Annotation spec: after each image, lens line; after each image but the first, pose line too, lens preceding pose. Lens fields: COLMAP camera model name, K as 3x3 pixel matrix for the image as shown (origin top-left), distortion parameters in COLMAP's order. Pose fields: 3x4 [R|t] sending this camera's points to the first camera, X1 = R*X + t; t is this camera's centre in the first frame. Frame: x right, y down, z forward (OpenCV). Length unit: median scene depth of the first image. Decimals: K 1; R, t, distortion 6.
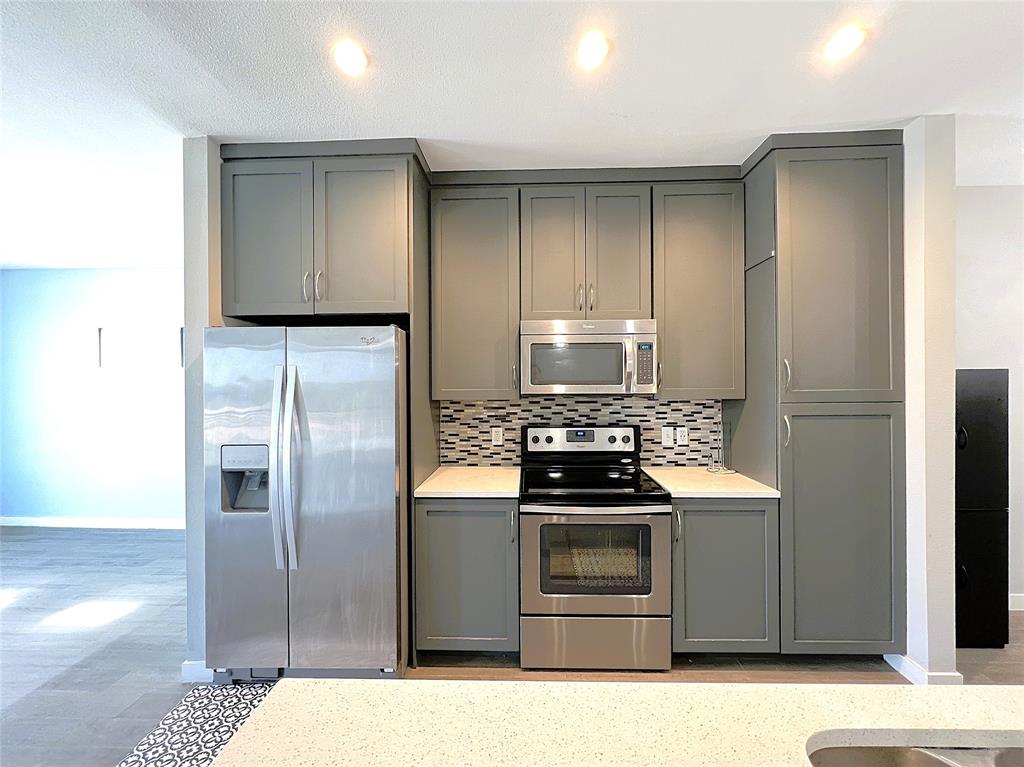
lens RADIAL K [[413.7, 0, 514.9], [0, 413.7, 384.1], [0, 0, 1]] dist [-0.000711, -0.000094]
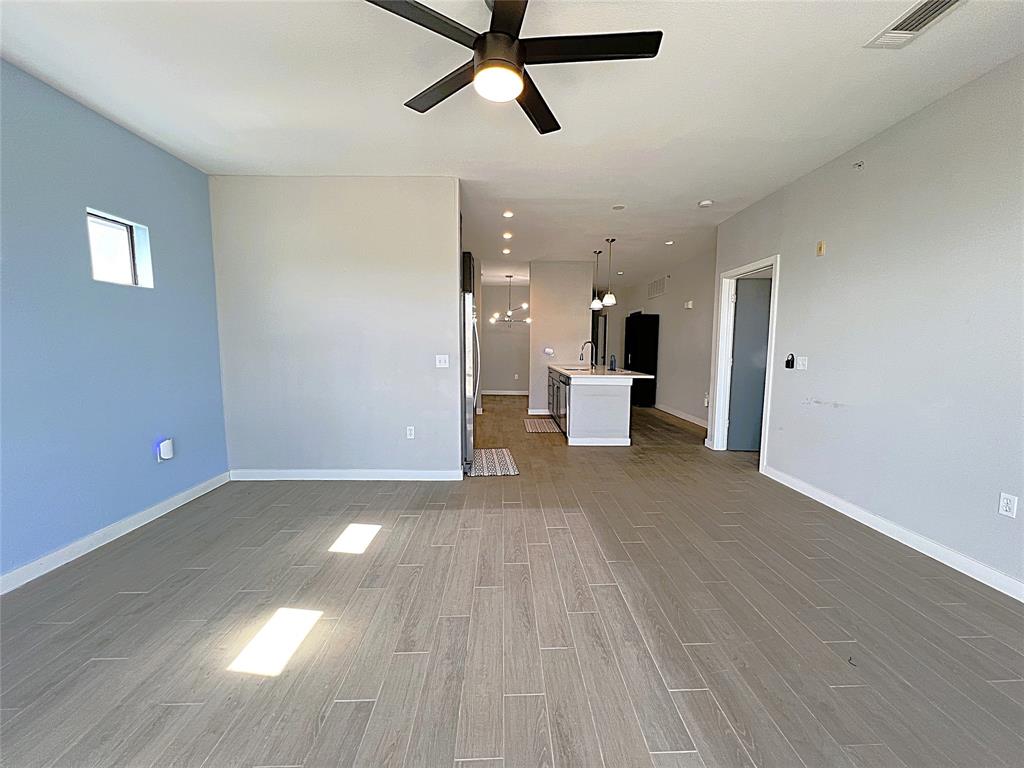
lens RADIAL K [[413.7, 0, 514.9], [0, 413.7, 384.6], [0, 0, 1]] dist [-0.000711, -0.000094]
pose [[-0.068057, -0.090794, 0.993541, -2.015598], [-0.004977, 0.995869, 0.090666, 0.086298], [-0.997669, 0.001226, -0.068228, 0.673043]]
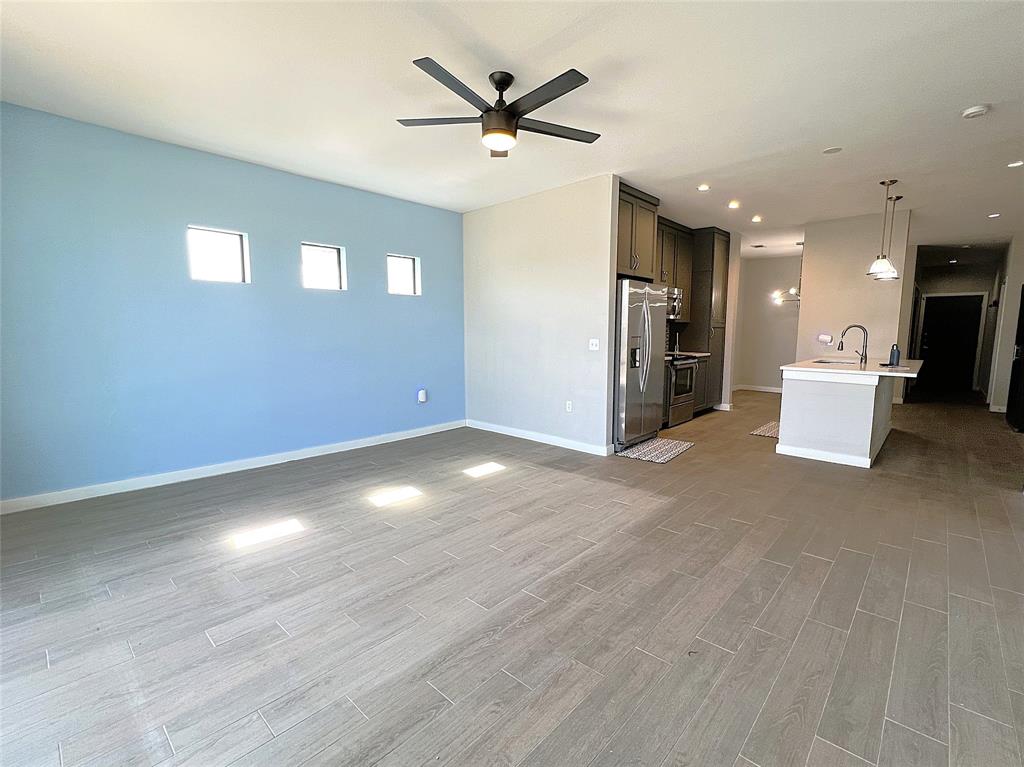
lens RADIAL K [[468.0, 0, 512.0], [0, 468.0, 383.5], [0, 0, 1]] dist [-0.000481, 0.000303]
pose [[0.653506, -0.078117, 0.752880, -2.123612], [-0.006317, 0.994063, 0.108624, 0.092317], [-0.756895, -0.075742, 0.649133, -0.082354]]
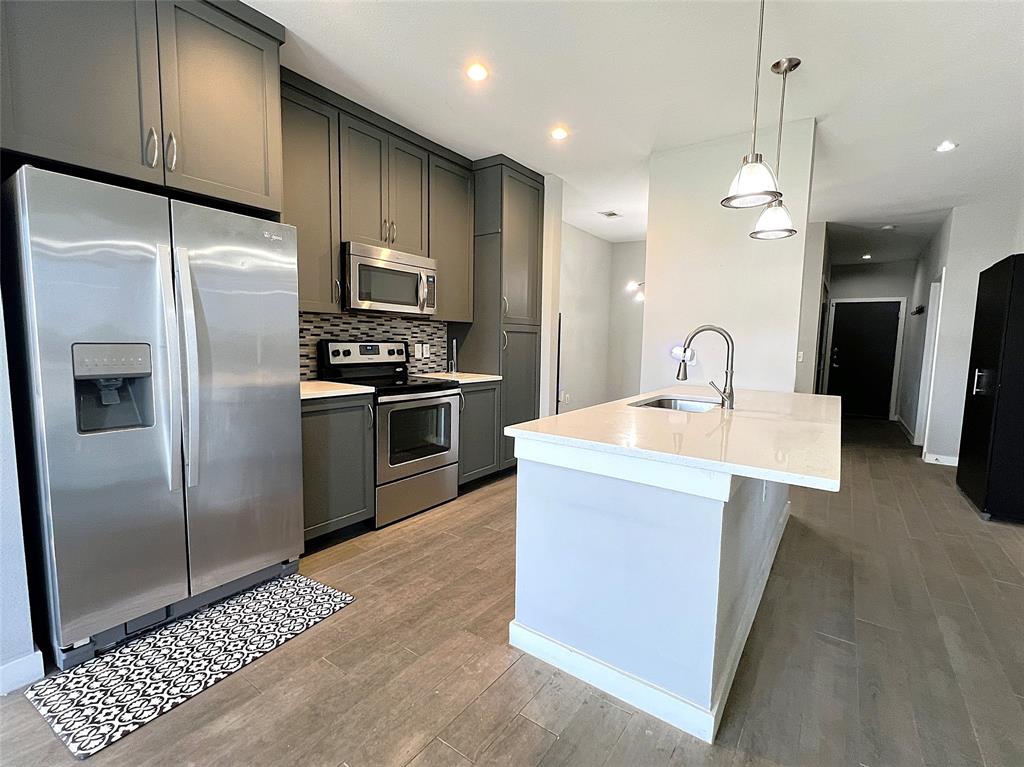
lens RADIAL K [[468.0, 0, 512.0], [0, 468.0, 383.5], [0, 0, 1]] dist [-0.000481, 0.000303]
pose [[0.554138, -0.059257, 0.830313, -0.700950], [-0.022404, 0.996040, 0.086036, 0.094530], [-0.832123, -0.066278, 0.550616, -0.068082]]
